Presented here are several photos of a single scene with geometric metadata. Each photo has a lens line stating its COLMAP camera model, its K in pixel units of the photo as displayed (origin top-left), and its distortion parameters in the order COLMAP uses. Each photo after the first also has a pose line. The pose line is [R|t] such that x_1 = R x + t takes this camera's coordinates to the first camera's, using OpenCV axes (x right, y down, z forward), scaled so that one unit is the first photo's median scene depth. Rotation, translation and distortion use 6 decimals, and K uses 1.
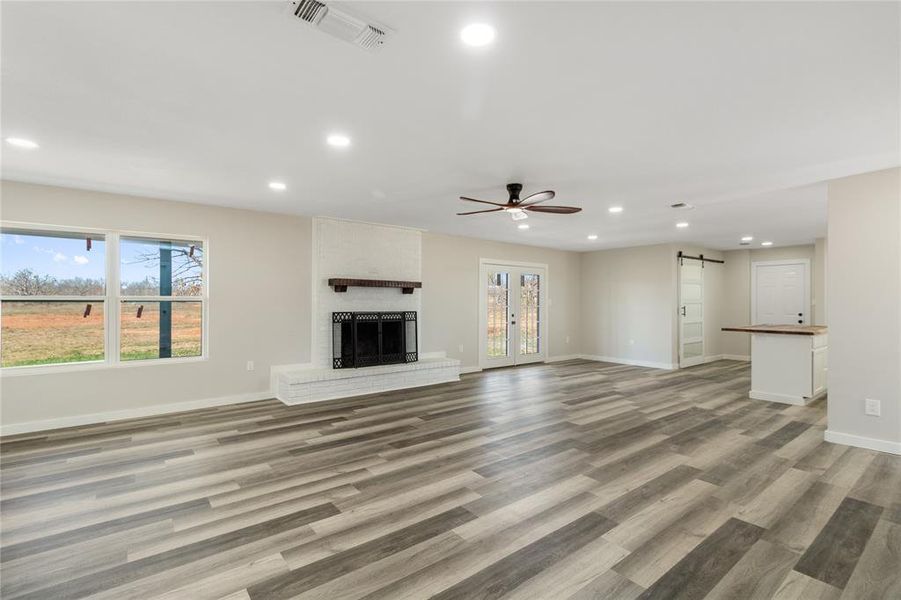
lens RADIAL K [[423.9, 0, 448.5], [0, 423.9, 302.2], [0, 0, 1]] dist [0.007431, -0.001333]
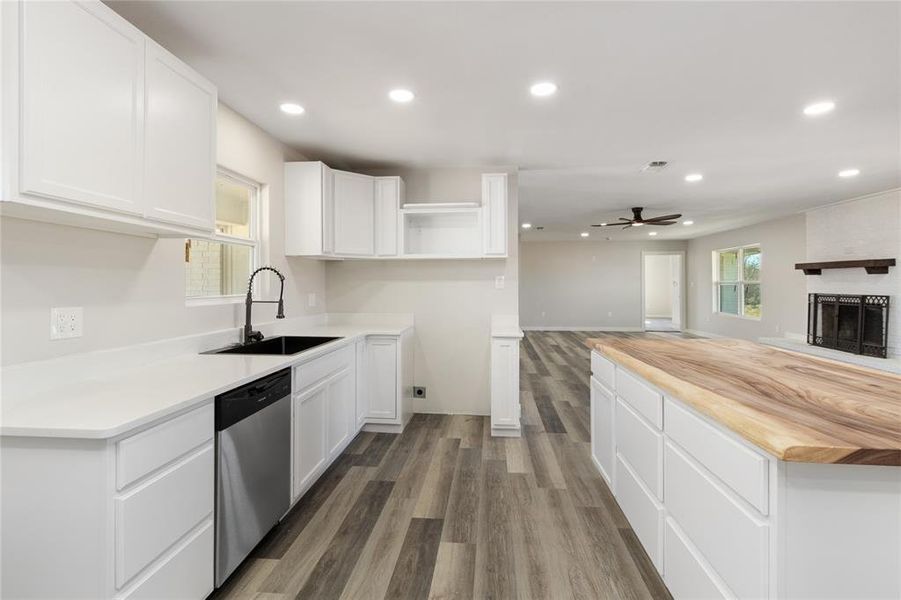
lens RADIAL K [[423.9, 0, 452.2], [0, 423.9, 285.9], [0, 0, 1]] dist [0.007431, -0.001333]
pose [[-0.687379, 0.002105, -0.726296, 1.200337], [-0.001014, 0.999992, 0.003858, 0.000859], [0.726299, 0.003389, -0.687371, 1.090552]]
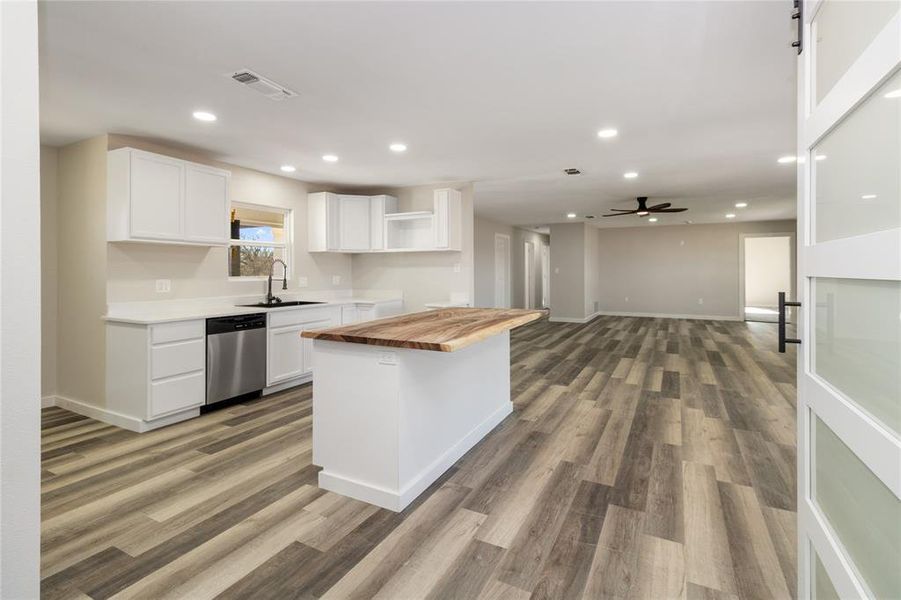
lens RADIAL K [[423.9, 0, 453.8], [0, 423.9, 271.5], [0, 0, 1]] dist [0.007431, -0.001333]
pose [[-0.906772, 0.001840, -0.421618, 1.041707], [-0.000075, 0.999990, 0.004527, 0.000813], [0.421622, 0.004136, -0.906762, 1.501311]]
